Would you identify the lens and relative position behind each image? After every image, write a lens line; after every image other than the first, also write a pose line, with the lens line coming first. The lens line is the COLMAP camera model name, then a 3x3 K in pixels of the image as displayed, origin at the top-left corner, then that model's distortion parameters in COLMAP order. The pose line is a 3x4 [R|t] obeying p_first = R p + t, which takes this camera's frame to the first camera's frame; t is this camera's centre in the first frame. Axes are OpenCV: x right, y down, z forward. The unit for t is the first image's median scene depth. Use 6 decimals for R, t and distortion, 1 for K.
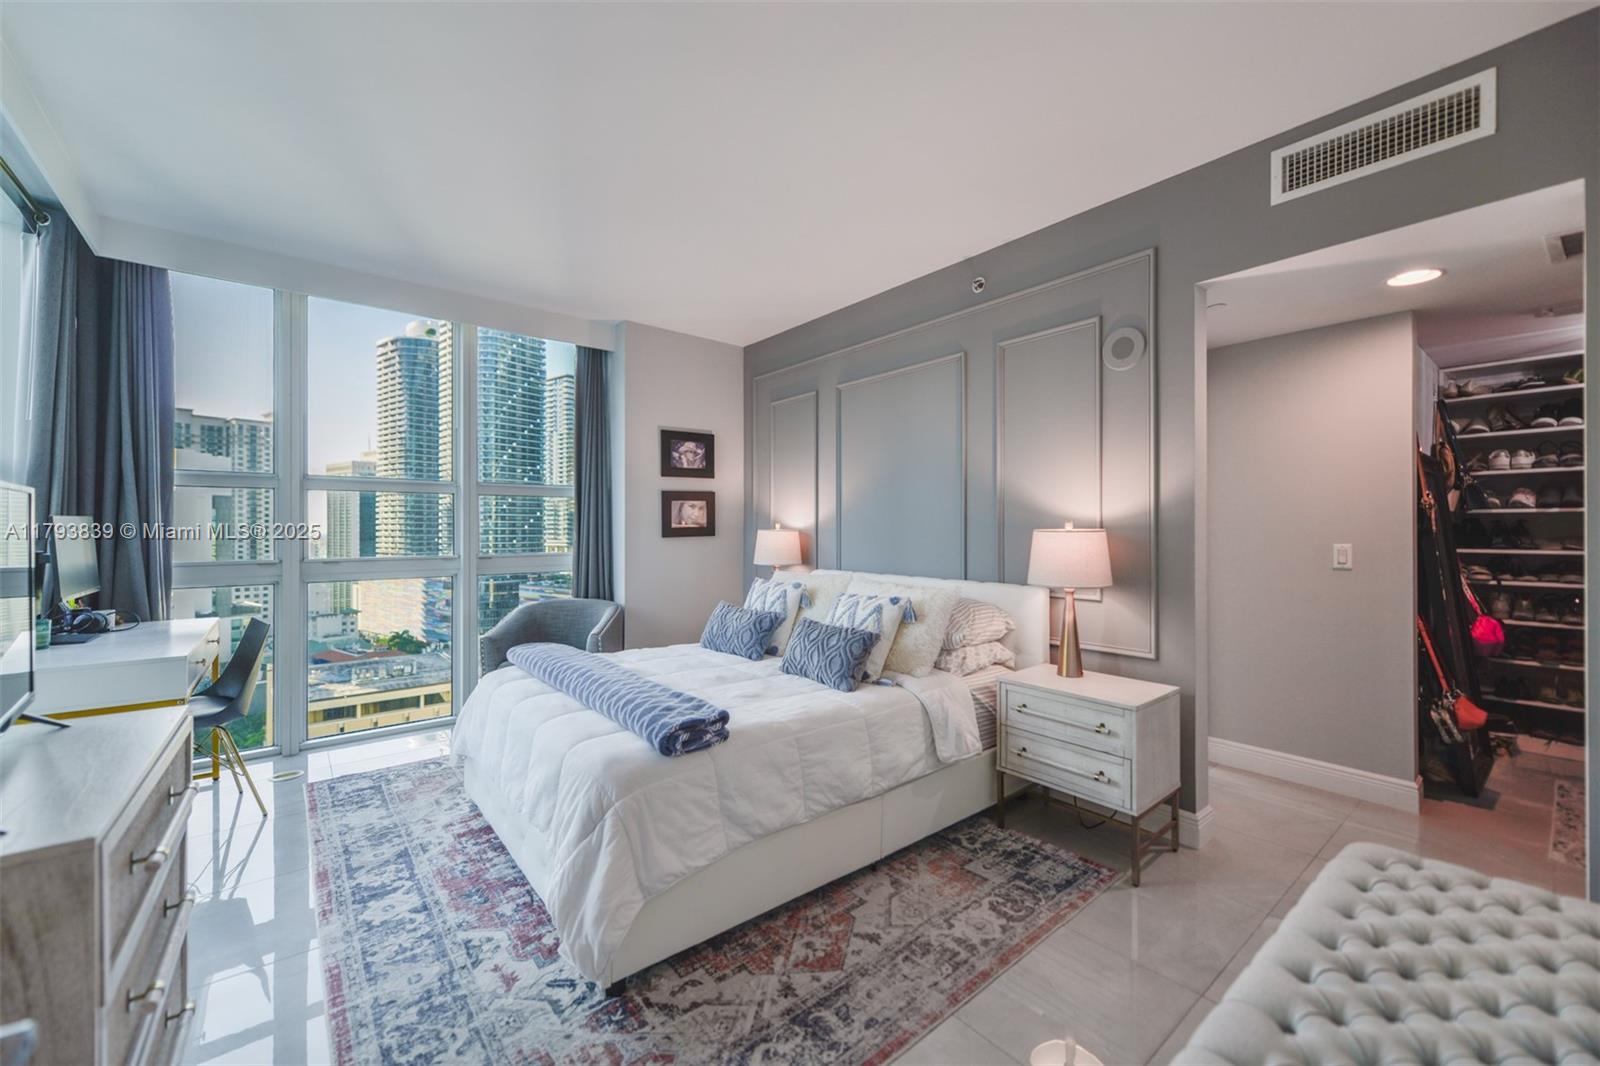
lens RADIAL K [[632.9, 0, 790.9], [0, 632.9, 526.3], [0, 0, 1]] dist [0.004363, -0.000264]
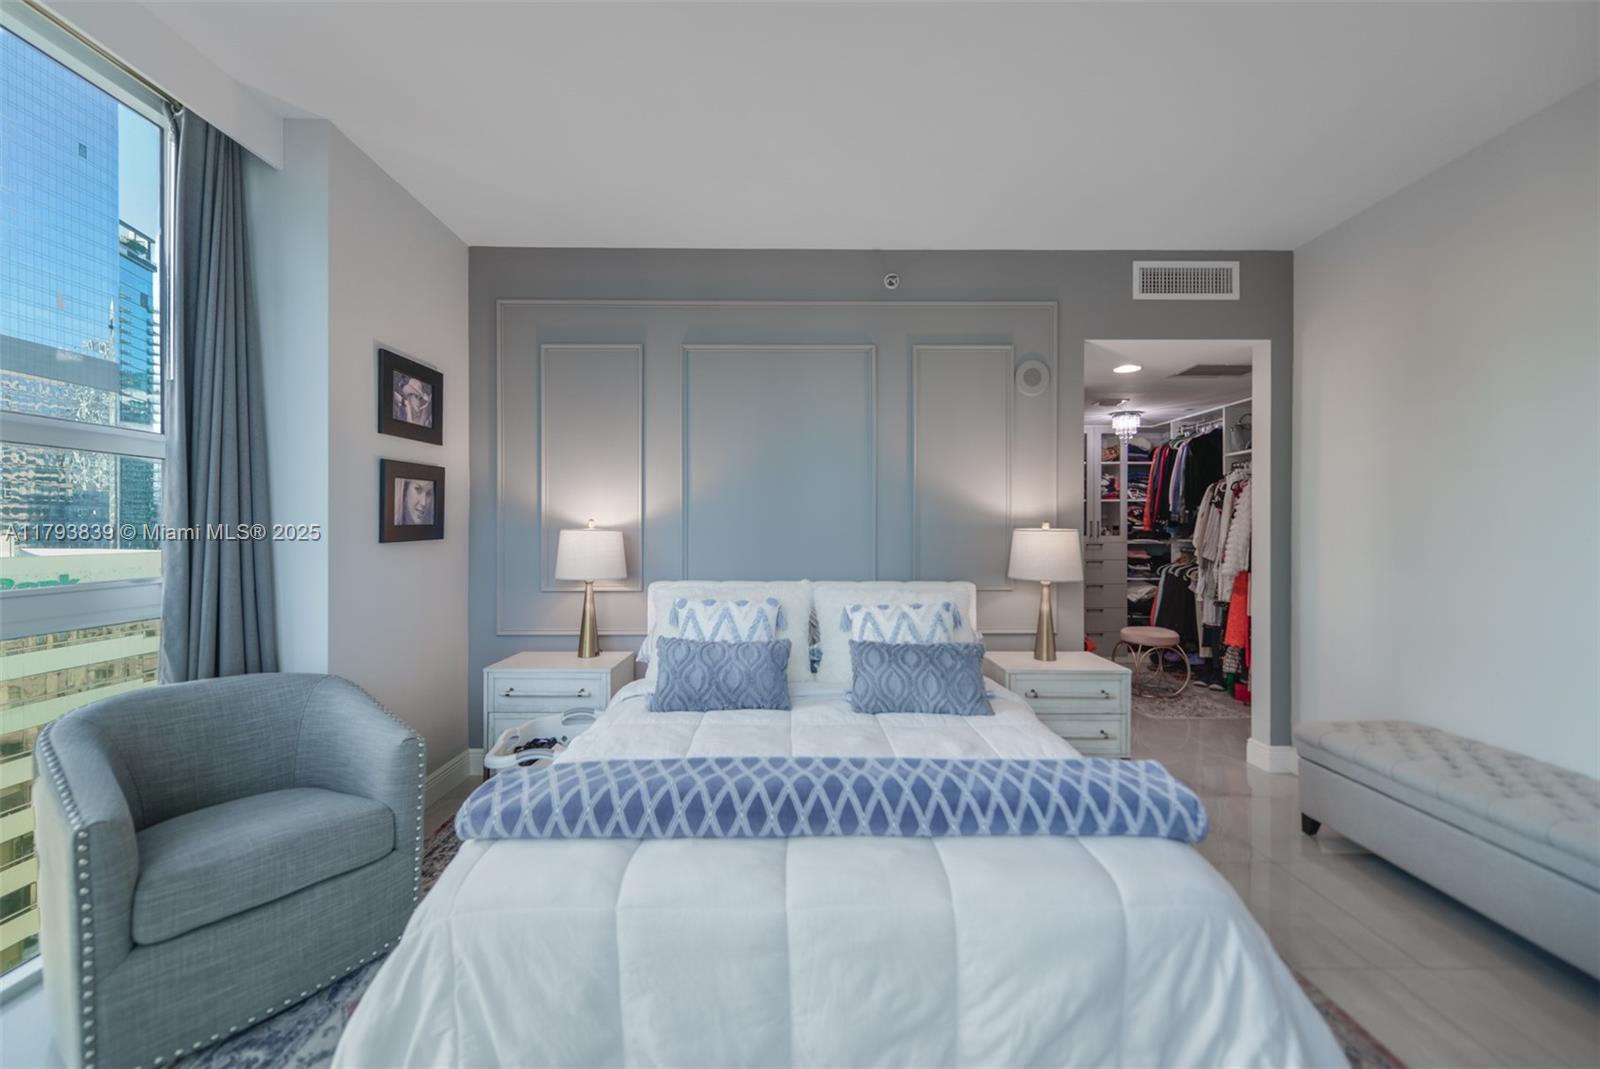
lens RADIAL K [[633.2, 0, 806.2], [0, 633.2, 530.5], [0, 0, 1]] dist [0.001654, -0.000095]
pose [[0.615867, -0.000081, 0.787850, -0.412302], [-0.004462, 0.999984, 0.003591, 0.003256], [-0.787837, -0.005727, 0.615857, 0.364960]]
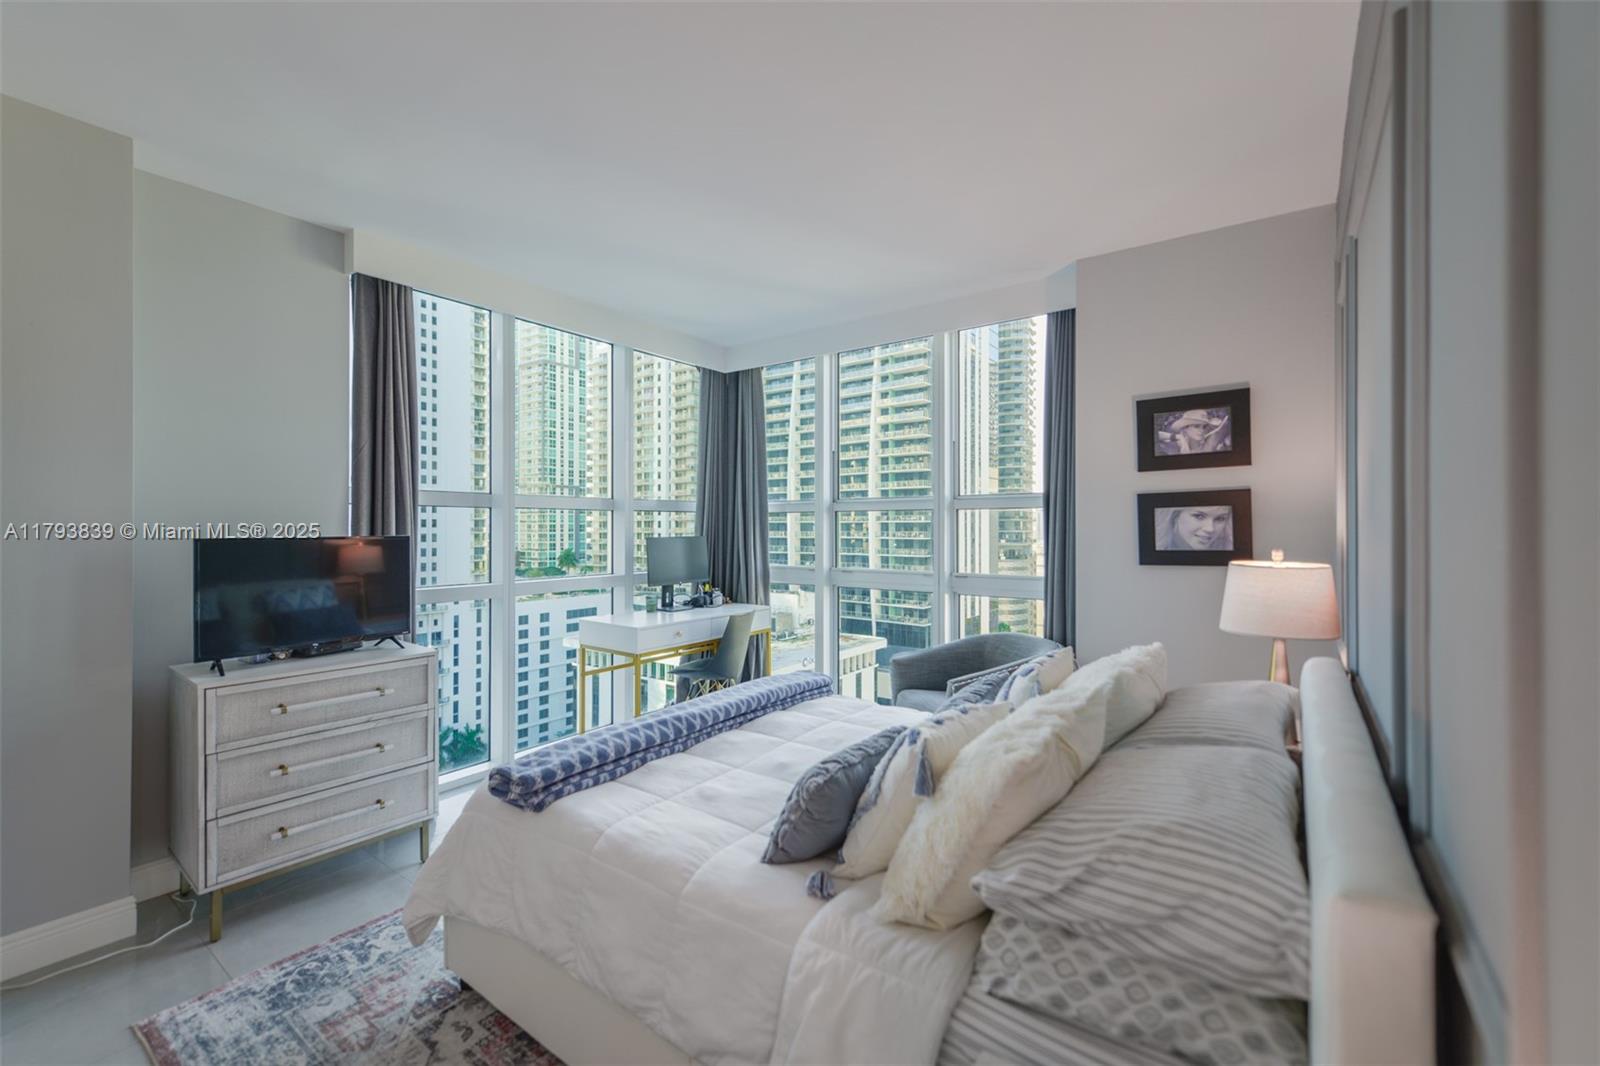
lens RADIAL K [[671.8, 0, 788.2], [0, 671.8, 525.7], [0, 0, 1]] dist [0.007856, -0.003577]
pose [[0.247114, 0.000139, -0.968986, 0.382179], [0.003835, 0.999992, 0.001121, -0.025350], [0.968979, -0.003993, 0.247111, 0.478467]]
